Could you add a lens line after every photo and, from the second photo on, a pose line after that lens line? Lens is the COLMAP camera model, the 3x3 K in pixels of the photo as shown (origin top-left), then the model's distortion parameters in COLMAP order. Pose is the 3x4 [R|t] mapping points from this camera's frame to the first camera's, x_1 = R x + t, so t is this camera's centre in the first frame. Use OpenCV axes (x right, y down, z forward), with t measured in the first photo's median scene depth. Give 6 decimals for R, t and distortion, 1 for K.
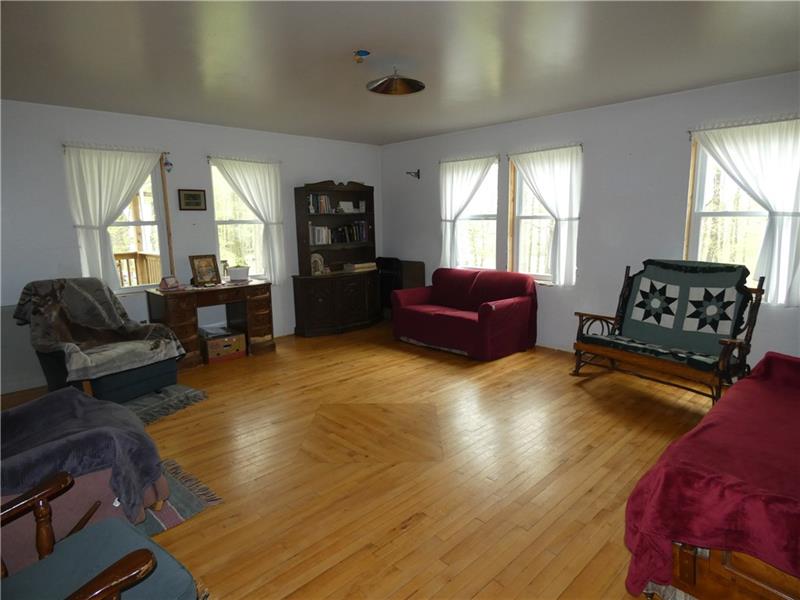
lens RADIAL K [[481.0, 0, 396.4], [0, 481.0, 296.4], [0, 0, 1]] dist [-0.007041, -0.002893]
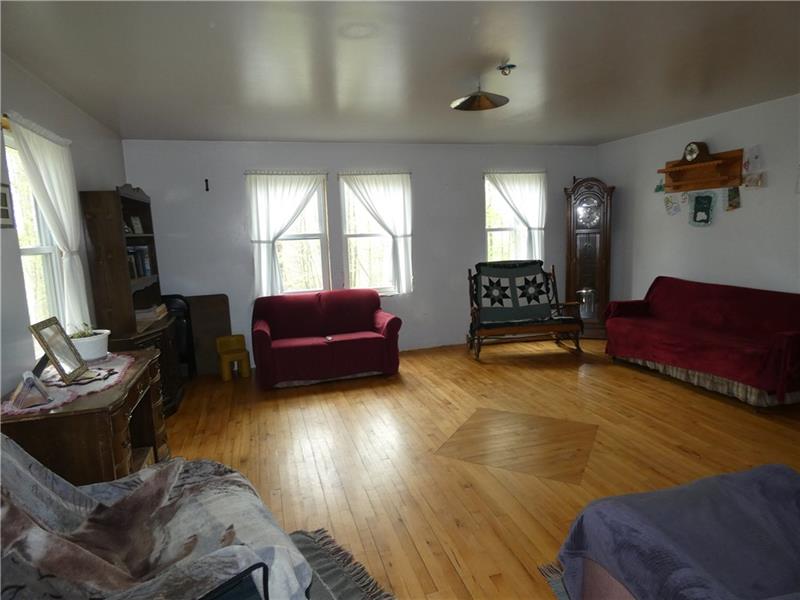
lens RADIAL K [[481.0, 0, 397.0], [0, 481.0, 302.0], [0, 0, 1]] dist [-0.007041, -0.002893]
pose [[0.451558, -0.129781, 0.882753, -0.700879], [0.171649, 0.983520, 0.056791, -0.073735], [-0.875575, 0.125880, 0.466393, 0.501417]]
